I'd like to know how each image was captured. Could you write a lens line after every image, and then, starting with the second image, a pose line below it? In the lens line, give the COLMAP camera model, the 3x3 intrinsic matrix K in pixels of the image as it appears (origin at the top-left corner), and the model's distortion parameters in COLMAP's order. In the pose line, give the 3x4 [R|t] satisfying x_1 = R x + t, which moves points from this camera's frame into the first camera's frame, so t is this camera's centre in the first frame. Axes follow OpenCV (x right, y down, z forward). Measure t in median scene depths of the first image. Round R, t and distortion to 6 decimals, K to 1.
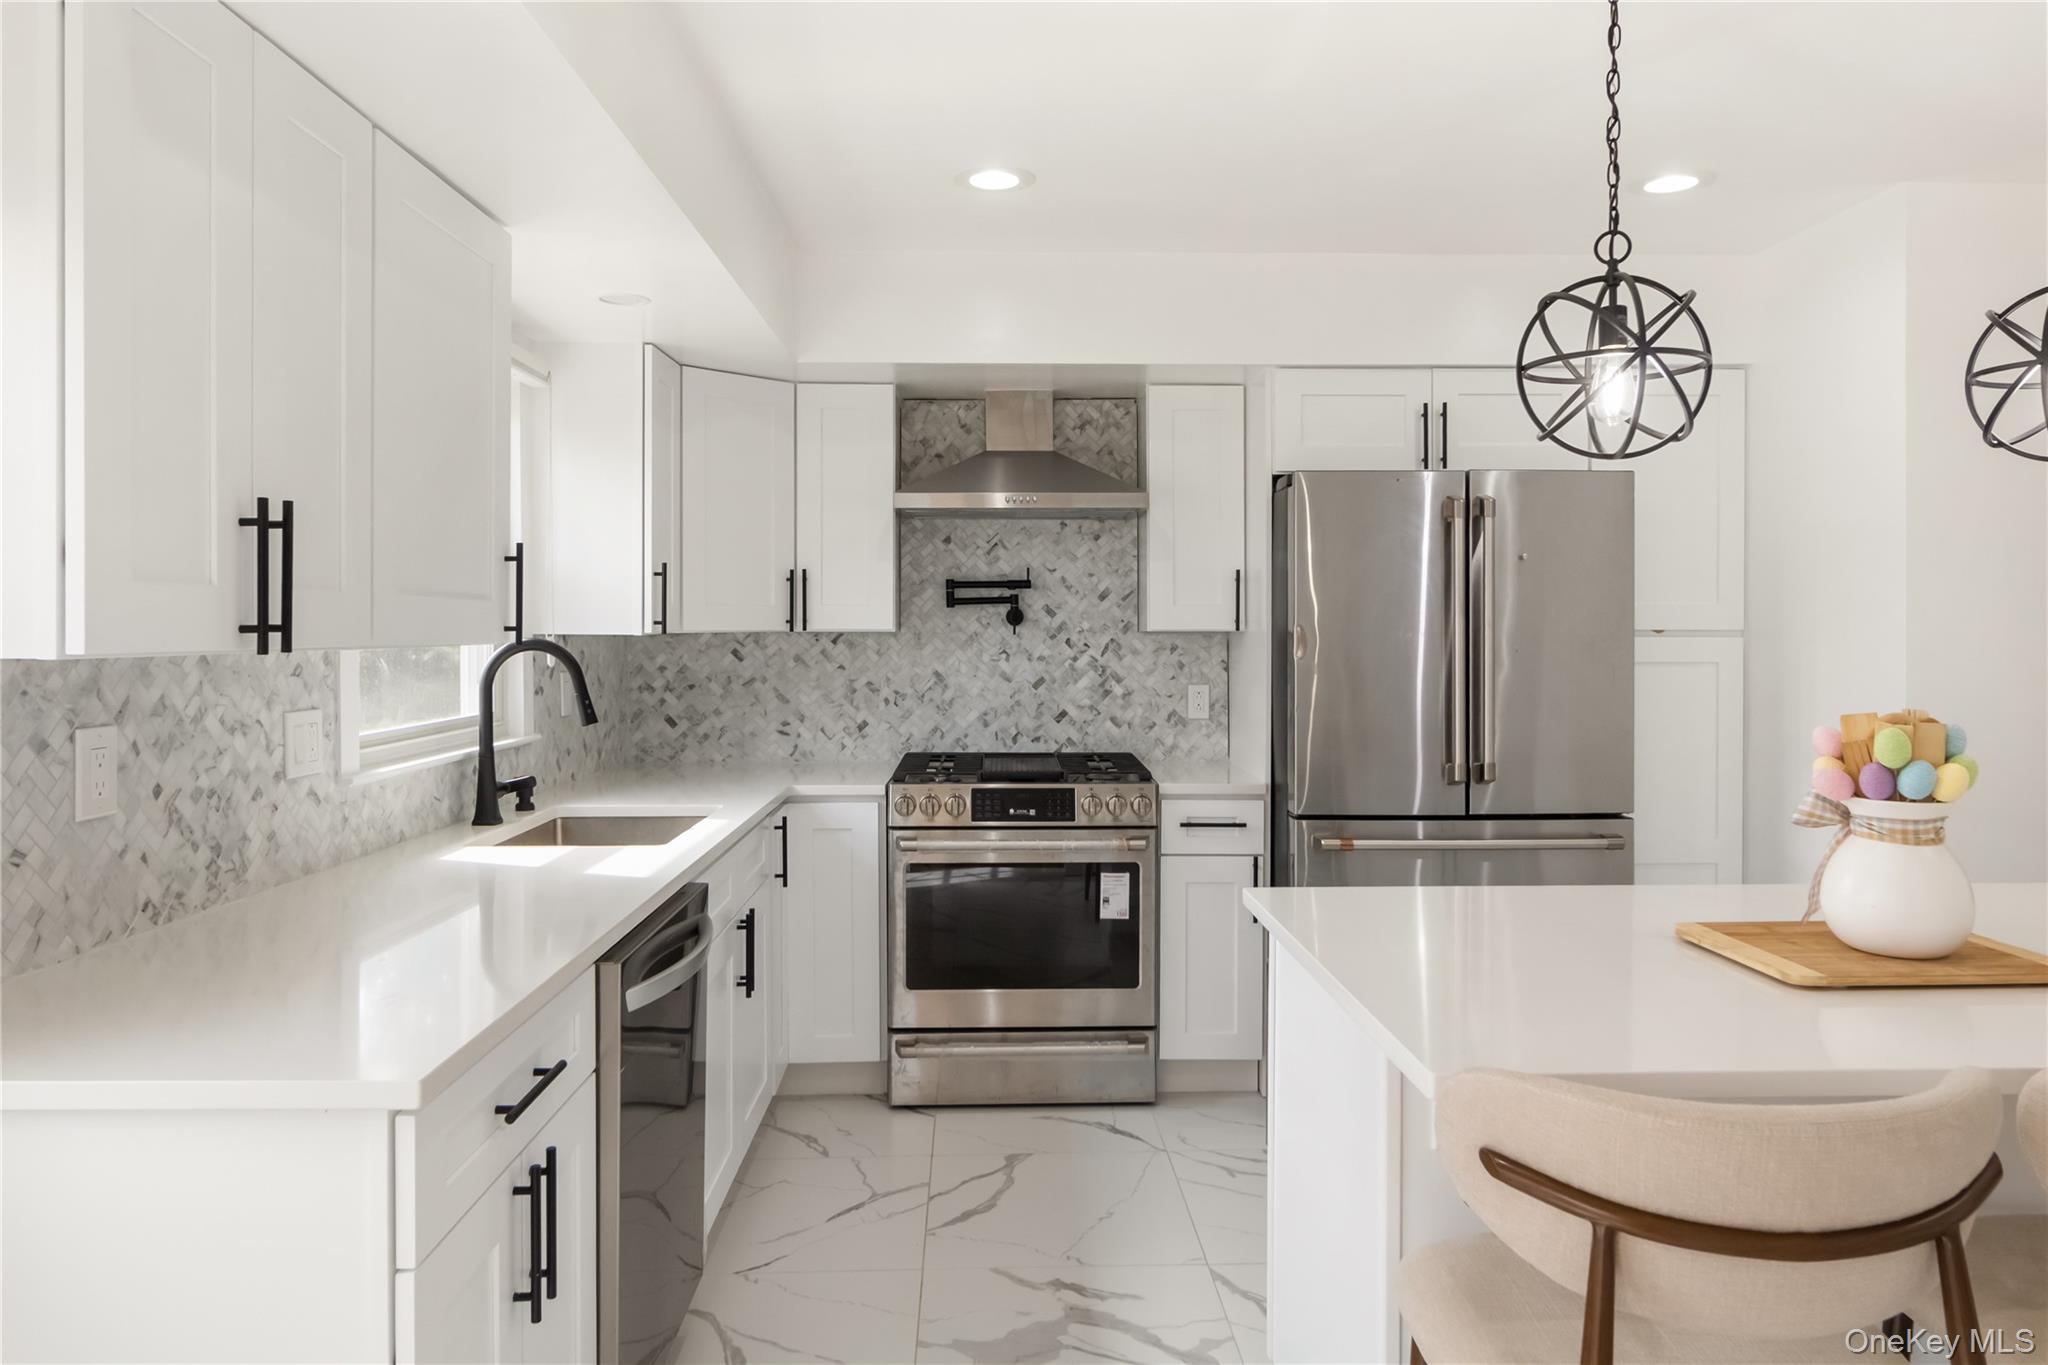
lens RADIAL K [[1342.8, 0, 1005.5], [0, 1342.8, 633.4], [0, 0, 1]] dist [-0.022500, -0.002944]
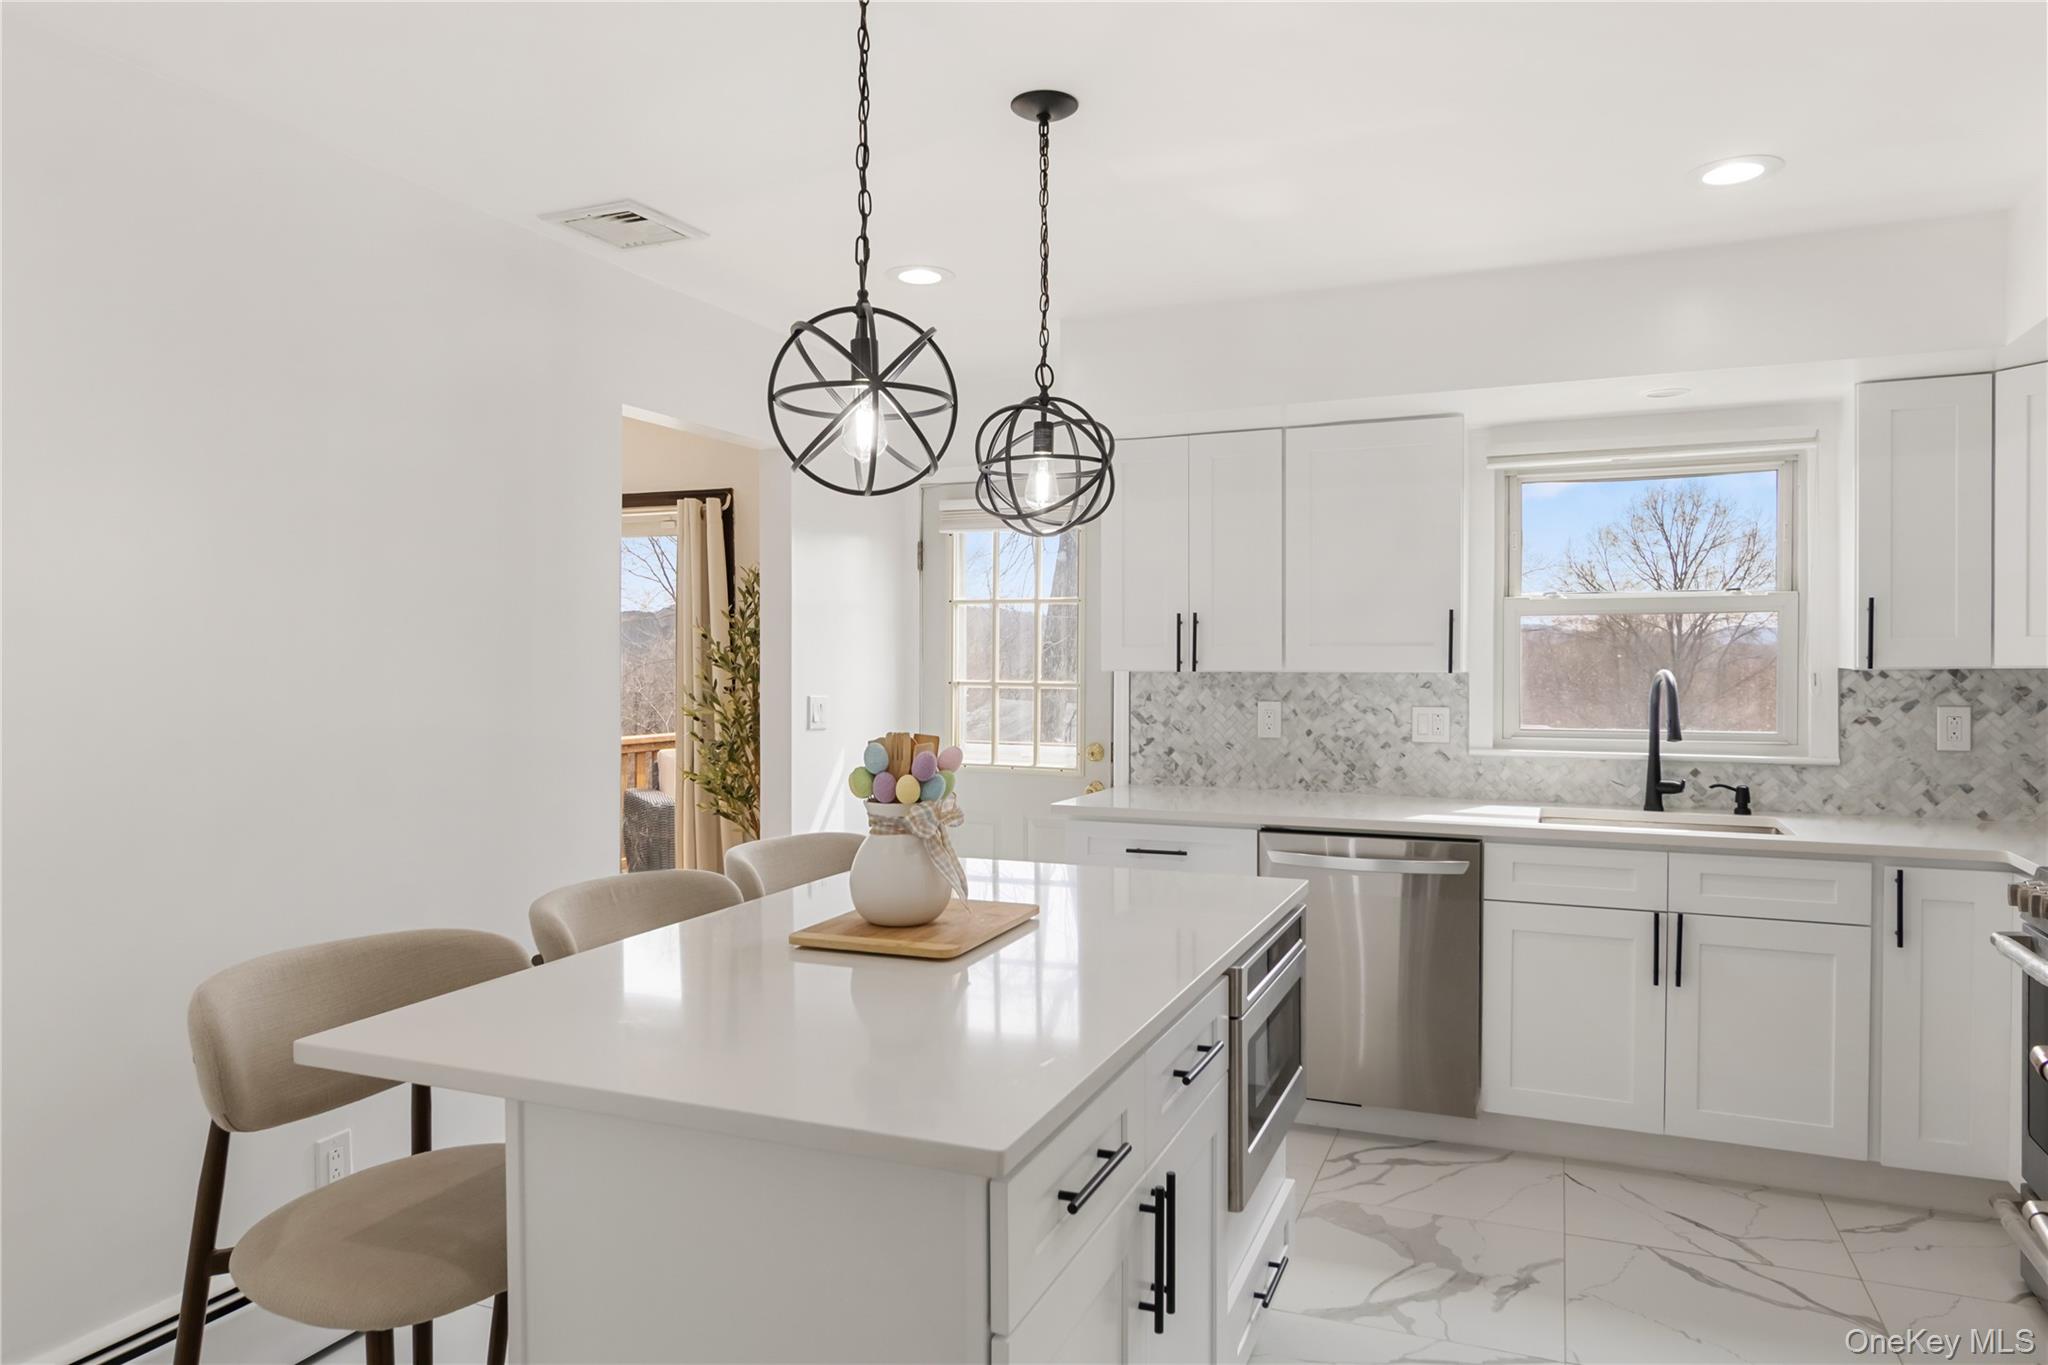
lens RADIAL K [[1342.8, 0, 1023.1], [0, 1342.8, 677.2], [0, 0, 1]] dist [-0.022500, -0.002944]
pose [[-0.435017, 0.014894, -0.900299, 1.470319], [-0.002514, 0.999839, 0.017756, -0.015041], [0.900419, 0.009987, -0.434910, 1.382736]]
